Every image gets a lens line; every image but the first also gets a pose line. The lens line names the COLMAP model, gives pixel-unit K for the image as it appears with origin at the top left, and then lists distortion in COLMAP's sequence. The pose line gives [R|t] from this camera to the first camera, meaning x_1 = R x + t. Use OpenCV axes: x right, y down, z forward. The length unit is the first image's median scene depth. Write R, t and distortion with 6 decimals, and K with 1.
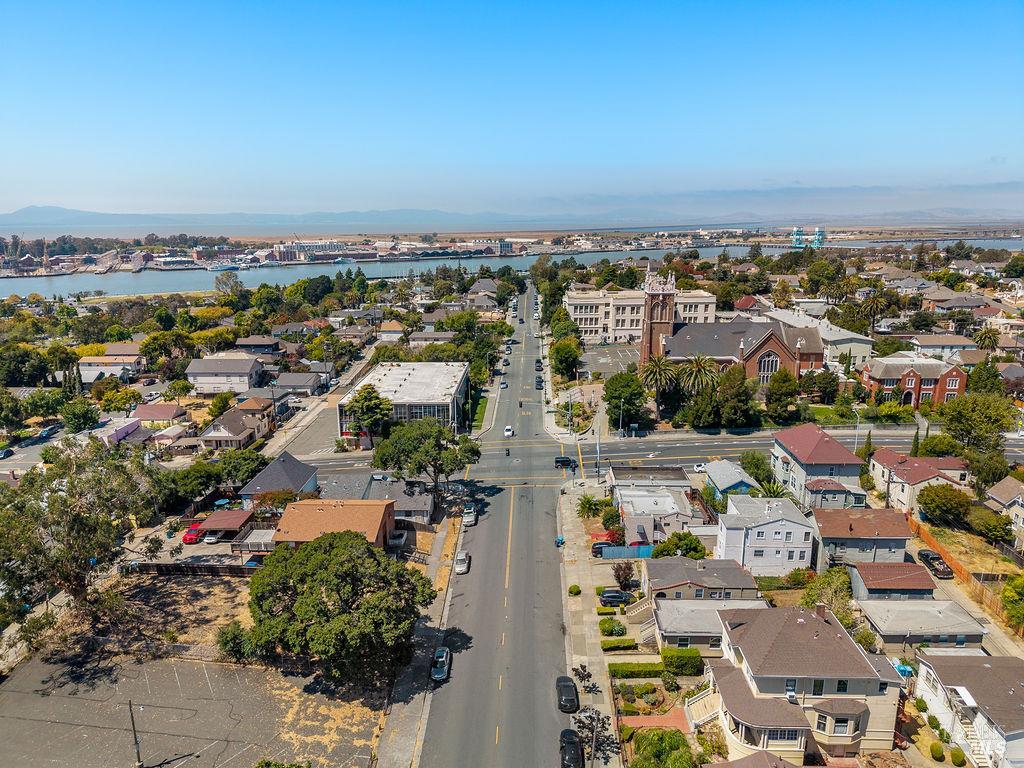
lens RADIAL K [[678.3, 0, 512.0], [0, 678.3, 384.0], [0, 0, 1]] dist [0.041089, -0.050792]
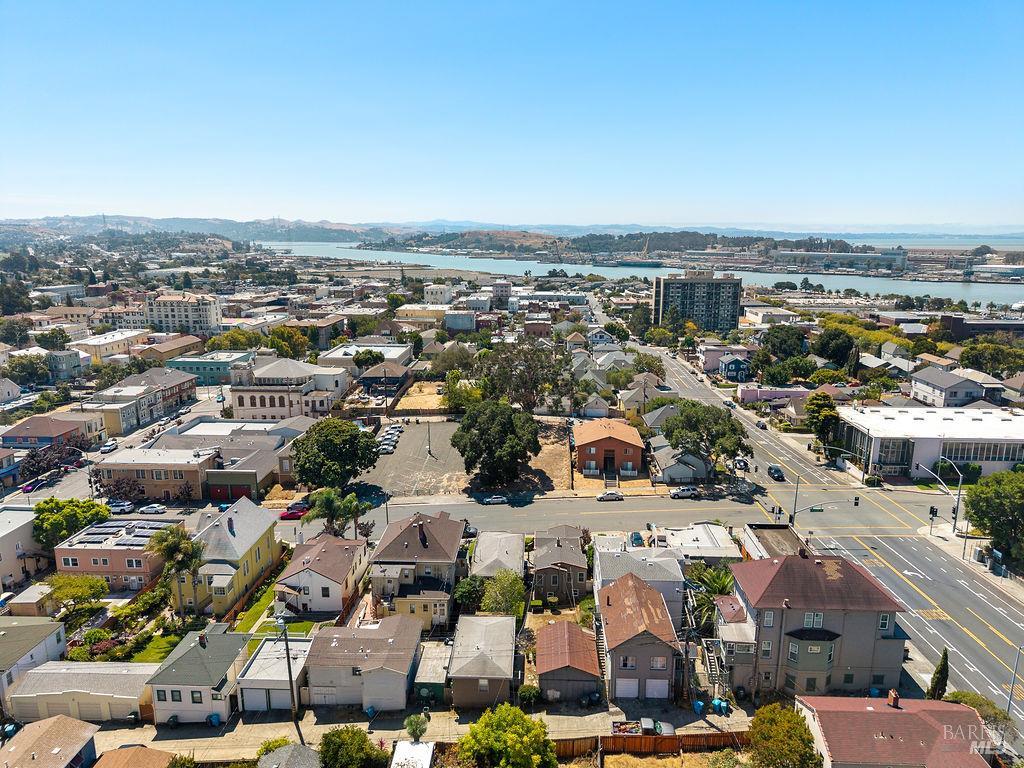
lens RADIAL K [[678.3, 0, 512.0], [0, 678.3, 384.0], [0, 0, 1]] dist [0.041089, -0.050792]
pose [[-0.008236, 0.225335, -0.974246, 0.776980], [-0.238227, 0.945785, 0.220766, -0.123430], [0.971175, 0.233910, 0.045891, 0.489053]]
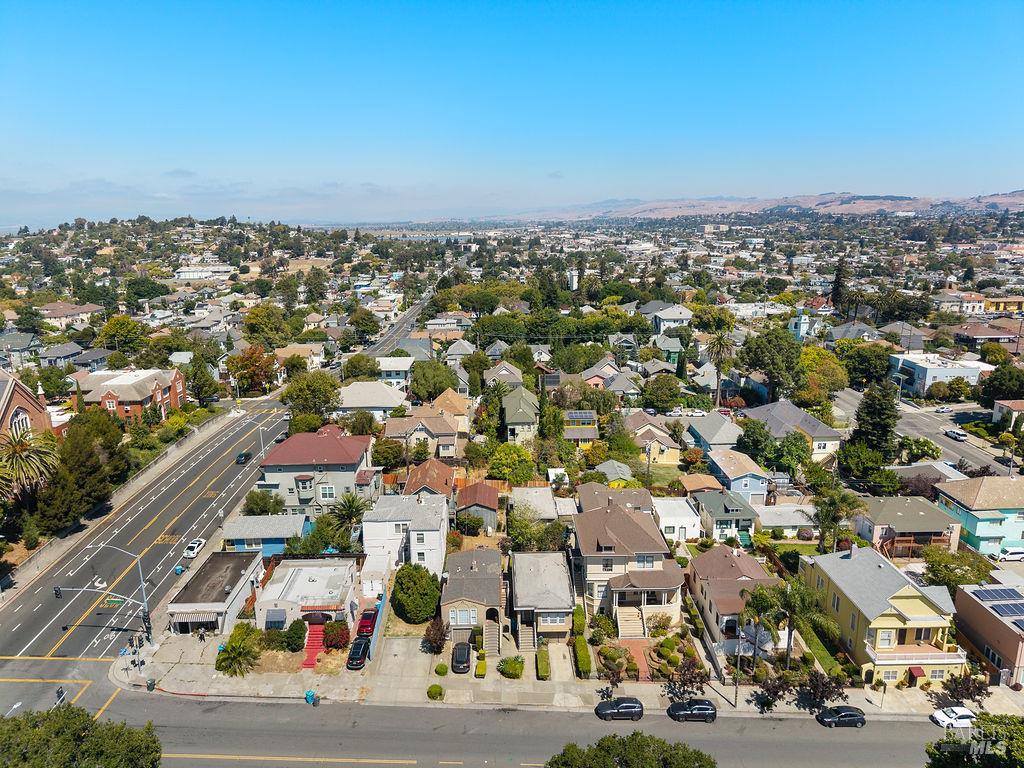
lens RADIAL K [[678.3, 0, 512.0], [0, 678.3, 384.0], [0, 0, 1]] dist [0.041089, -0.050792]
pose [[-0.055656, -0.226820, 0.972345, -0.379295], [0.247401, 0.940352, 0.233518, -0.121779], [-0.967313, 0.253556, 0.003779, 0.522626]]
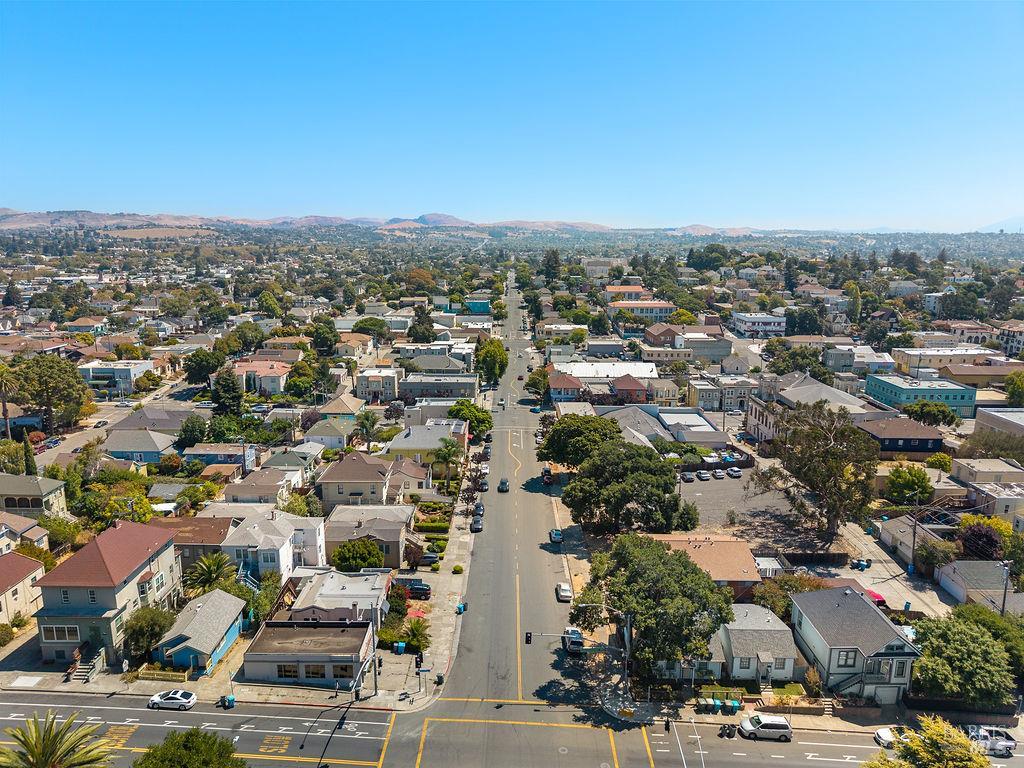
lens RADIAL K [[678.3, 0, 512.0], [0, 678.3, 384.0], [0, 0, 1]] dist [0.041089, -0.050792]
pose [[-0.999505, 0.013251, -0.028548, 0.018449], [-0.000560, 0.899420, 0.437086, -0.304253], [0.031468, 0.436885, -0.898967, 1.205282]]
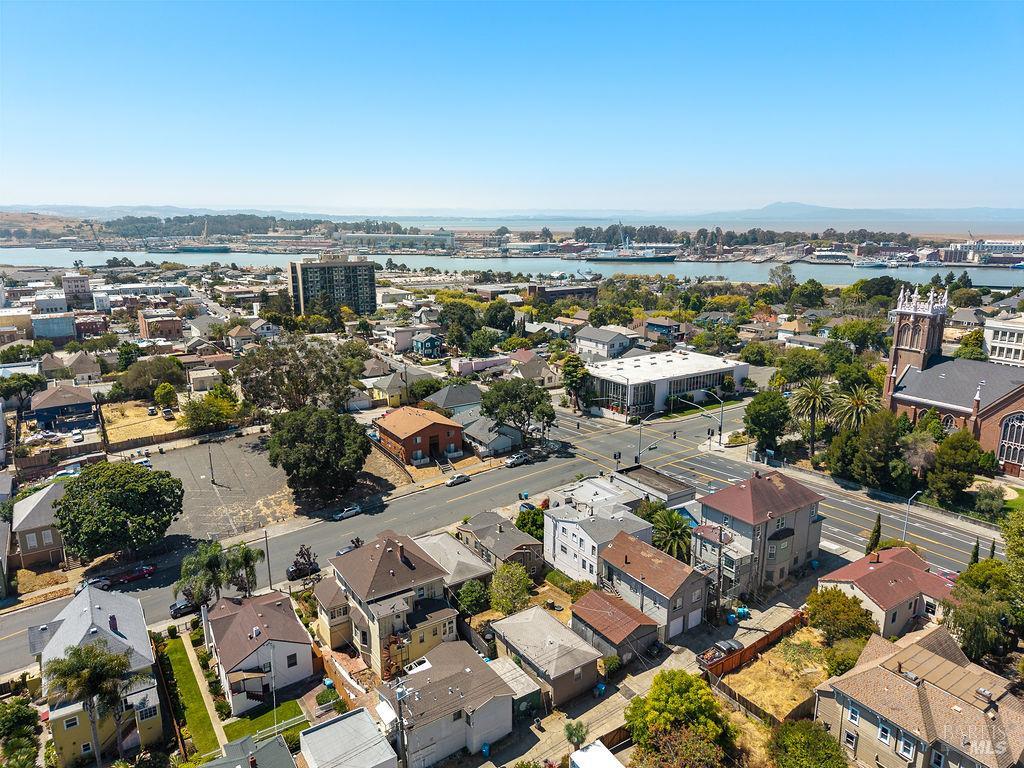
lens RADIAL K [[678.3, 0, 512.0], [0, 678.3, 384.0], [0, 0, 1]] dist [0.041089, -0.050792]
pose [[0.580956, 0.203860, -0.787992, 0.665695], [-0.198440, 0.974388, 0.105780, -0.051696], [0.789374, 0.094916, 0.606530, 0.191413]]
